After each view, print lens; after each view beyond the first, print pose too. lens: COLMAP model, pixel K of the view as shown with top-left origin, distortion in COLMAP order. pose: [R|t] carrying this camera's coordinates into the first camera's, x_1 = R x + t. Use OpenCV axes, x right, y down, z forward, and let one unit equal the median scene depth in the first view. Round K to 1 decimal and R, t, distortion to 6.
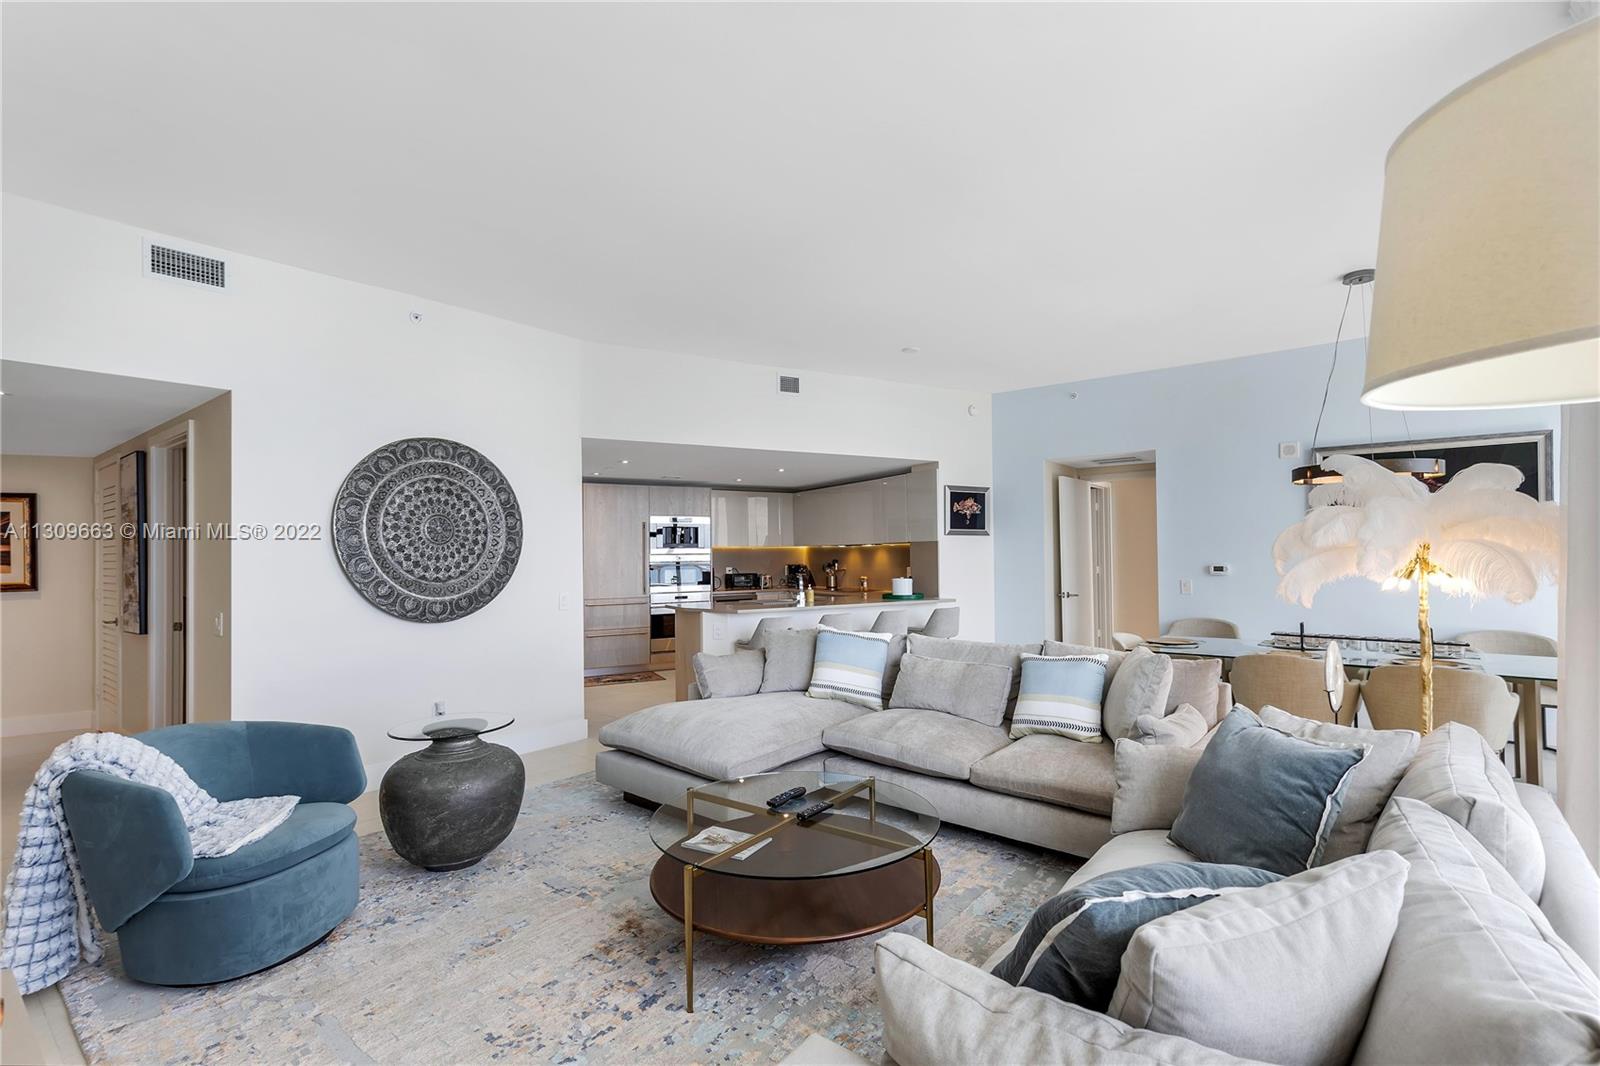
lens RADIAL K [[739.3, 0, 800.0], [0, 739.3, 533.0], [0, 0, 1]] dist [-0.000267, 0.000738]
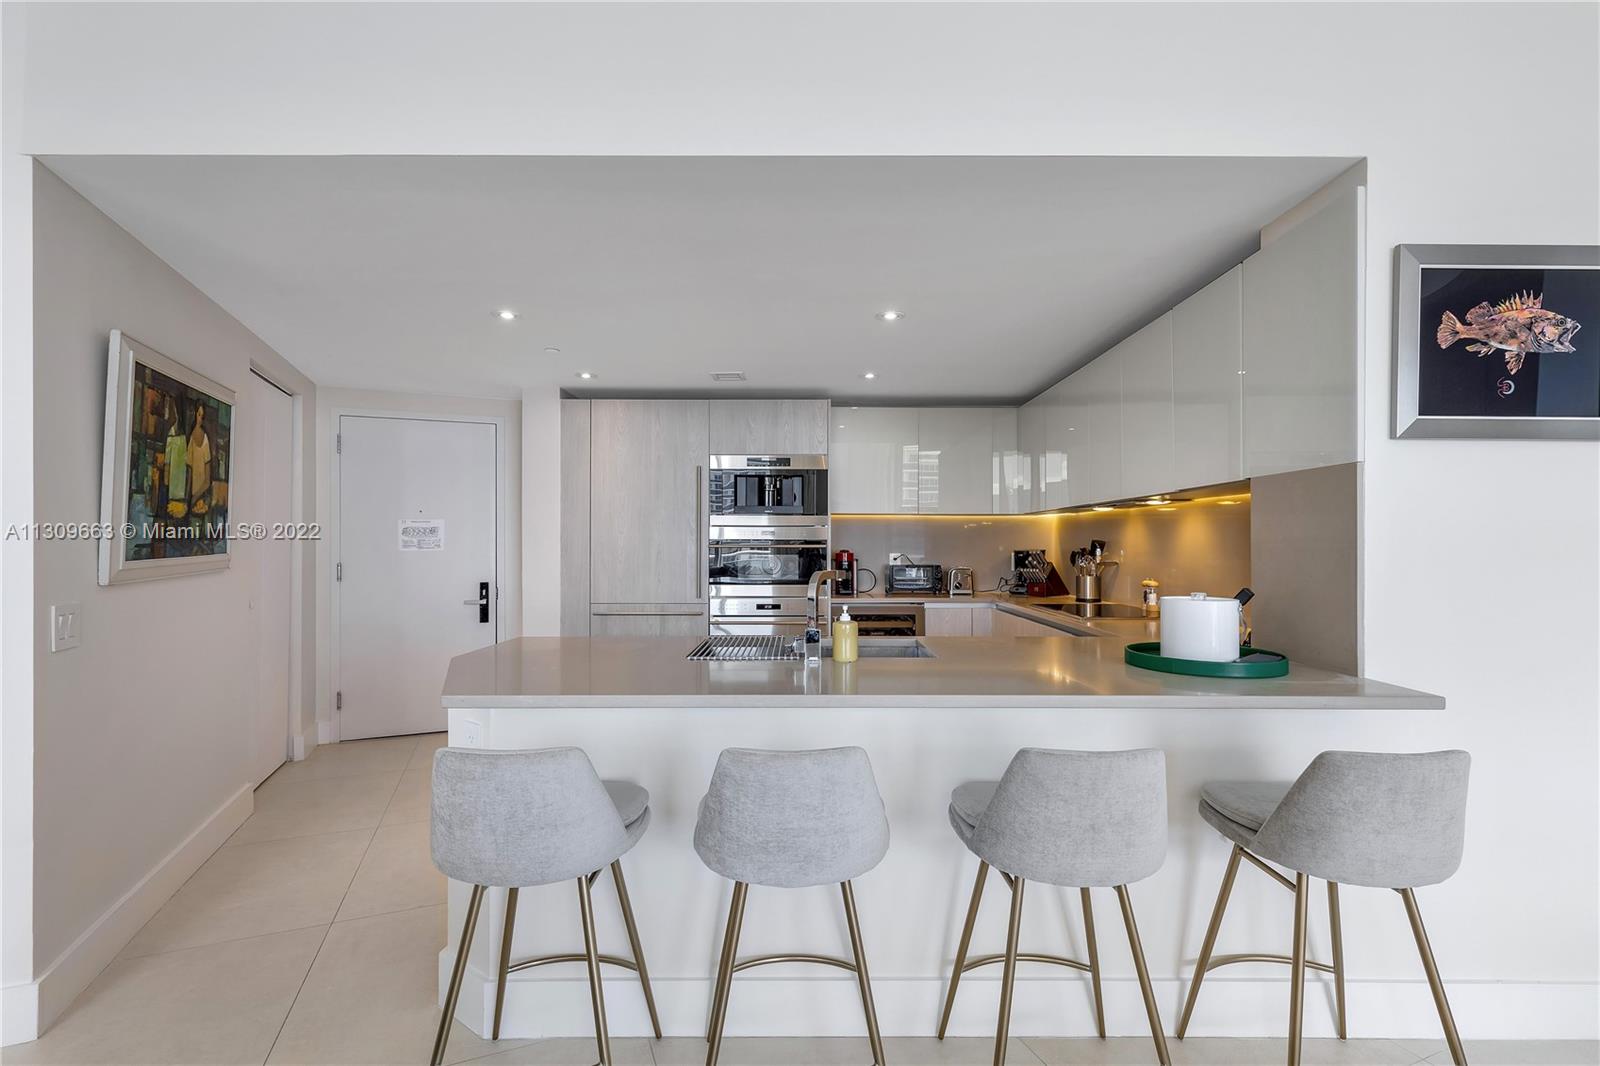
lens RADIAL K [[722.2, 0, 800.0], [0, 722.2, 533.0], [0, 0, 1]] dist [-0.000611, 0.000097]
pose [[0.871538, 0.004960, -0.490303, 0.135387], [0.003154, 0.999871, 0.015722, 0.030563], [0.490318, -0.015249, 0.871410, 0.659309]]
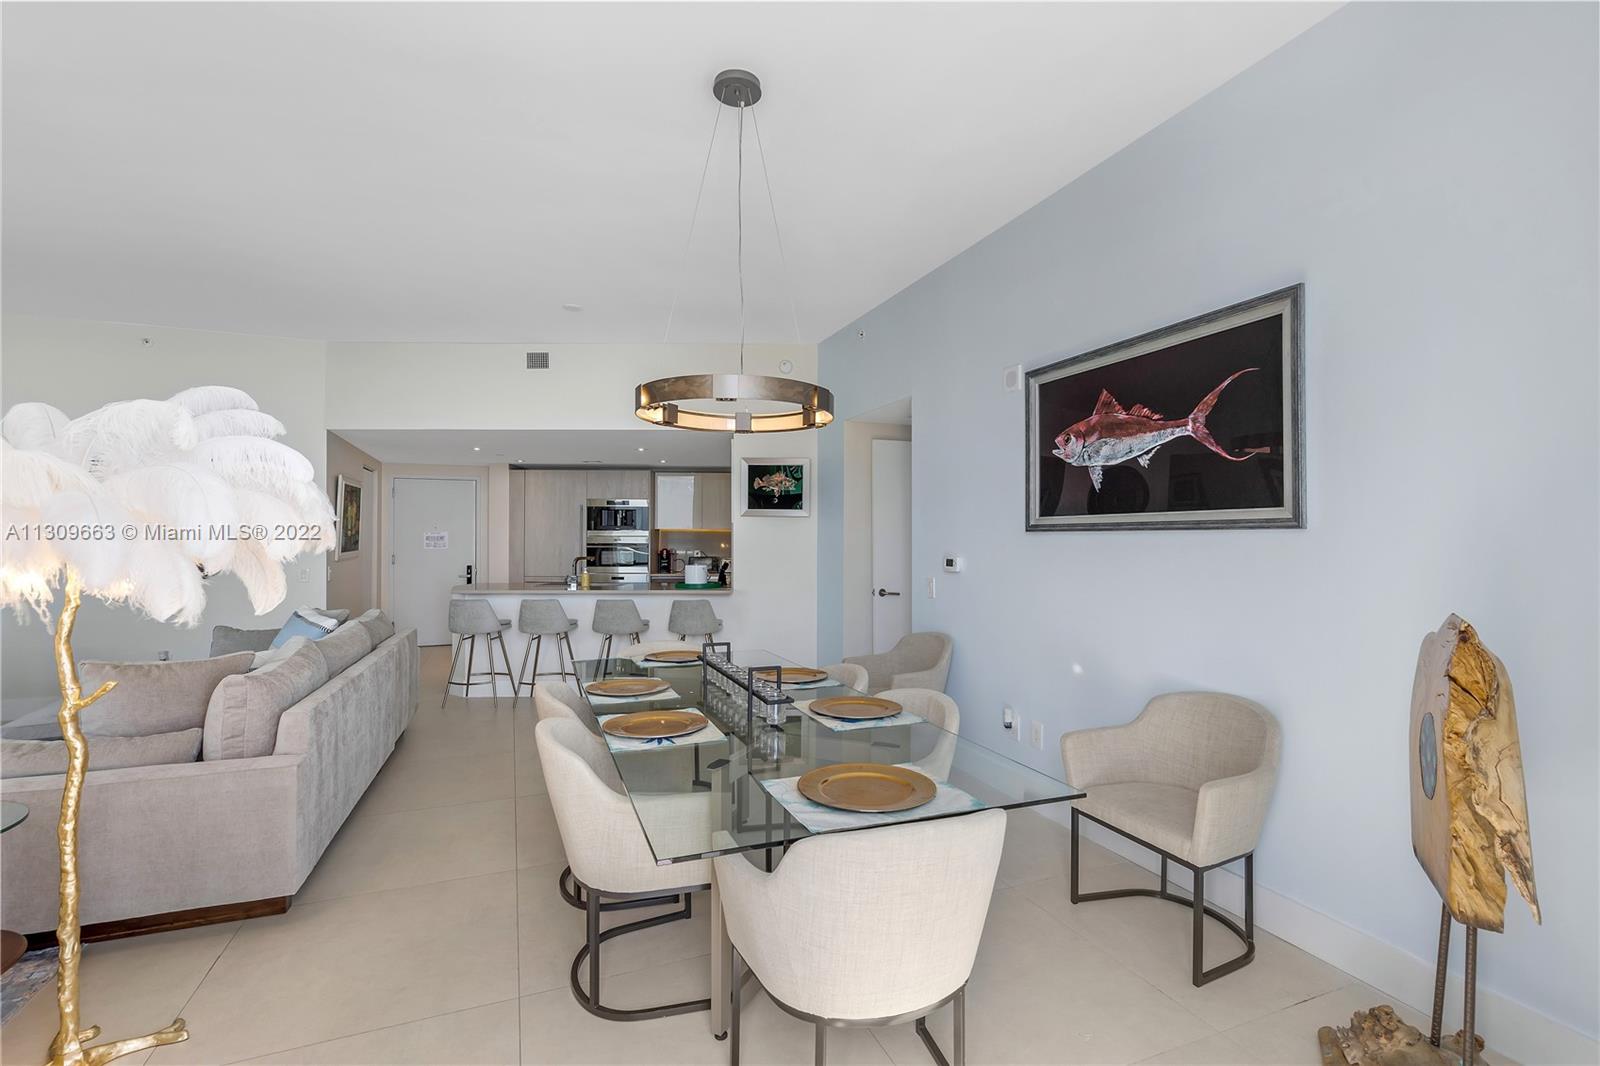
lens RADIAL K [[707.0, 0, 804.7], [0, 707.0, 531.0], [0, 0, 1]] dist [-0.000964, 0.000000]
pose [[0.880184, 0.007854, -0.474567, 0.639760], [-0.000885, 0.999888, 0.014907, 0.007817], [0.474631, -0.012701, 0.880093, 0.300886]]
